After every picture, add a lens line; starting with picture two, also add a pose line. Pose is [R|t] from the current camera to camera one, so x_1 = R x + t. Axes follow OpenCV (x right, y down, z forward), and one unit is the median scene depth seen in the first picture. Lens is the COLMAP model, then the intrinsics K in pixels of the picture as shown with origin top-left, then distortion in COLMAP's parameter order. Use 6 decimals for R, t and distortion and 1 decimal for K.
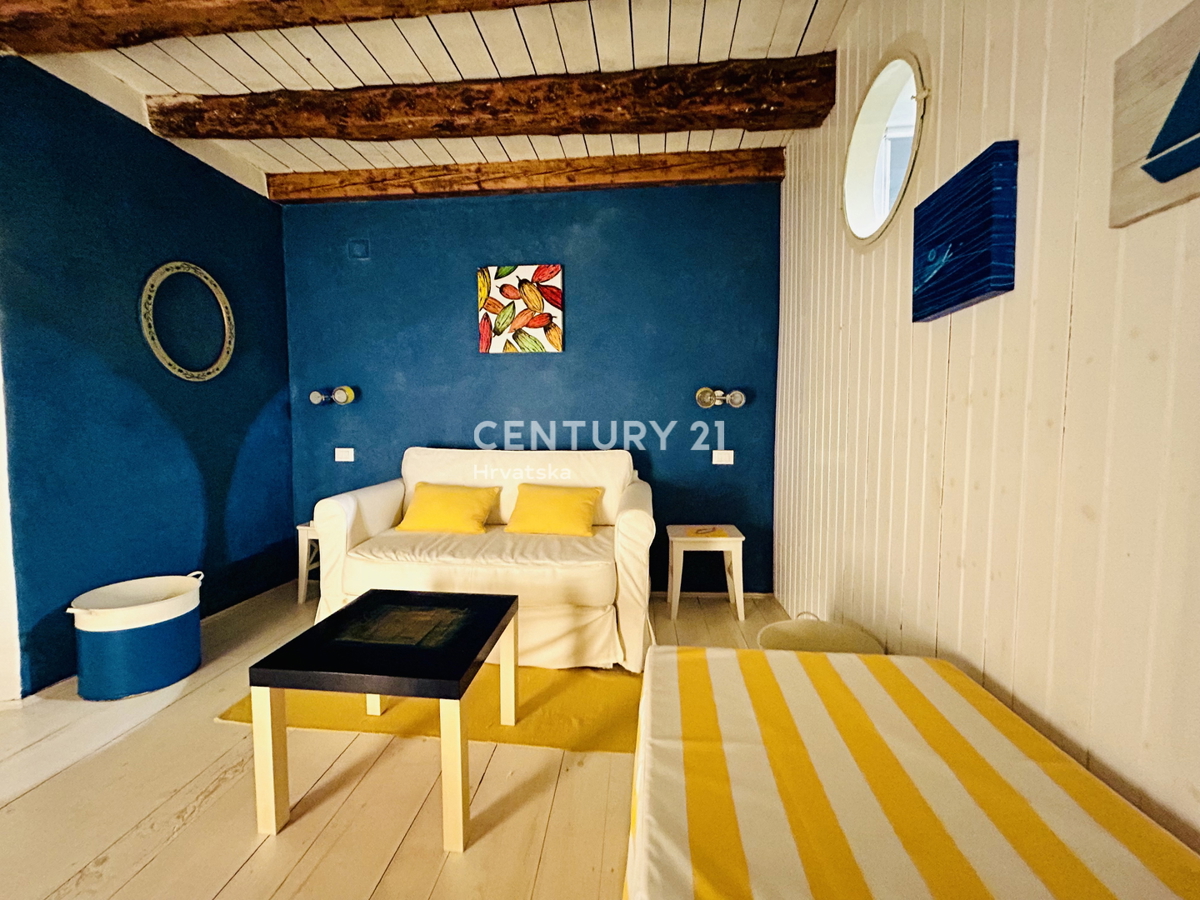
lens RADIAL K [[484.3, 0, 603.0], [0, 484.3, 446.8], [0, 0, 1]] dist [0.000935, 0.001140]
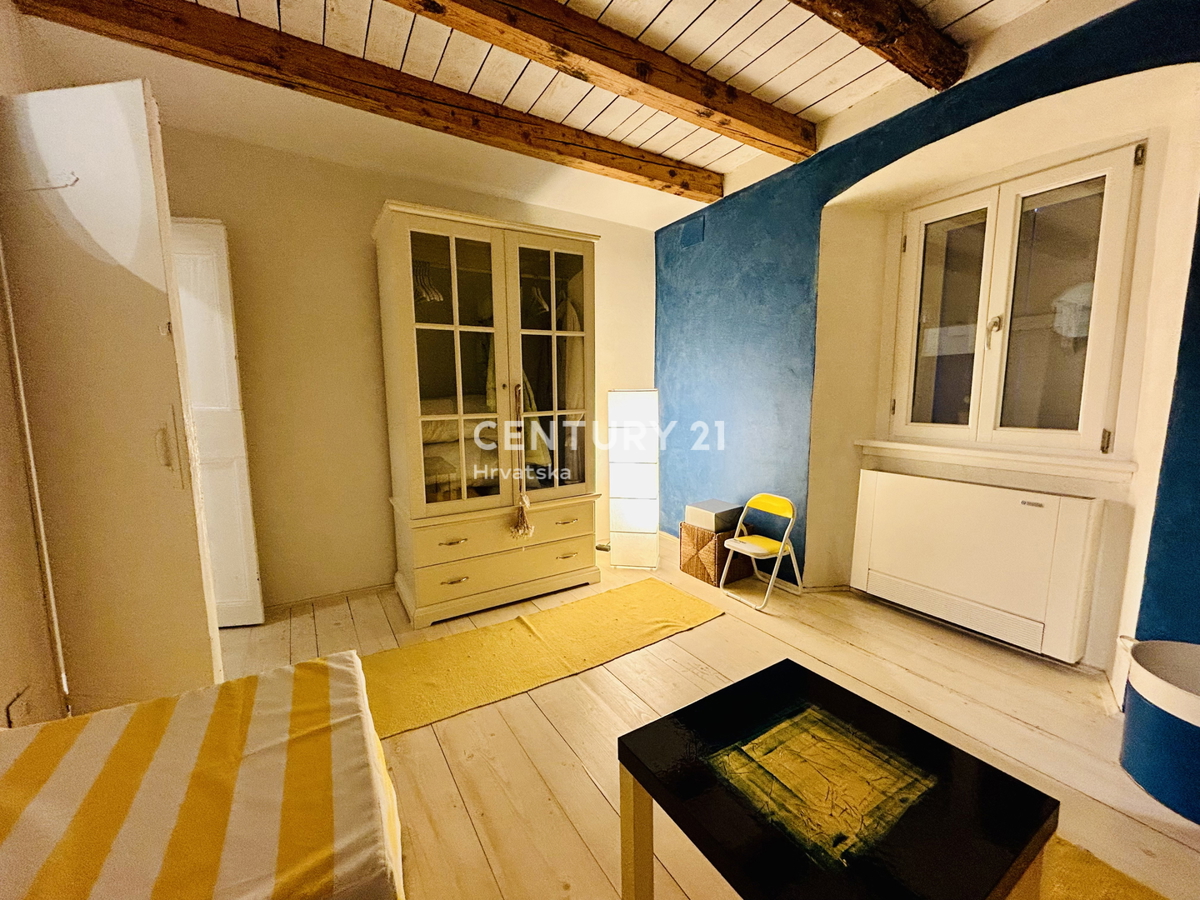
lens RADIAL K [[484.3, 0, 600.6], [0, 484.3, 446.6], [0, 0, 1]] dist [0.000935, 0.001140]
pose [[-0.803363, 0.077424, -0.590435, 0.109027], [-0.027159, 0.985716, 0.166211, -0.093910], [0.594871, 0.149564, -0.789785, 0.858044]]
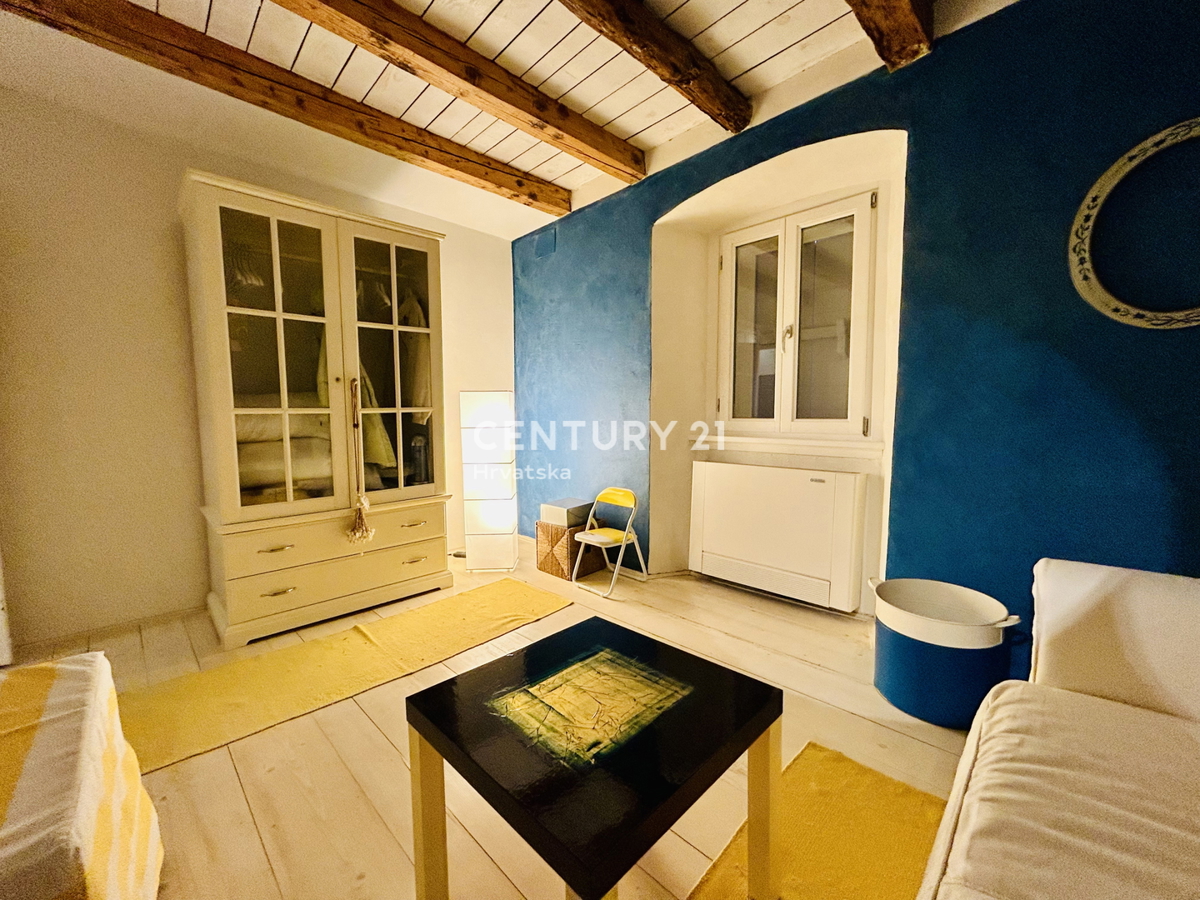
lens RADIAL K [[484.3, 0, 598.8], [0, 484.3, 445.0], [0, 0, 1]] dist [0.000935, 0.001140]
pose [[-0.647225, 0.058550, -0.760047, 0.058599], [-0.040719, 0.992967, 0.111168, -0.037061], [0.761211, 0.102899, -0.640289, 0.949887]]
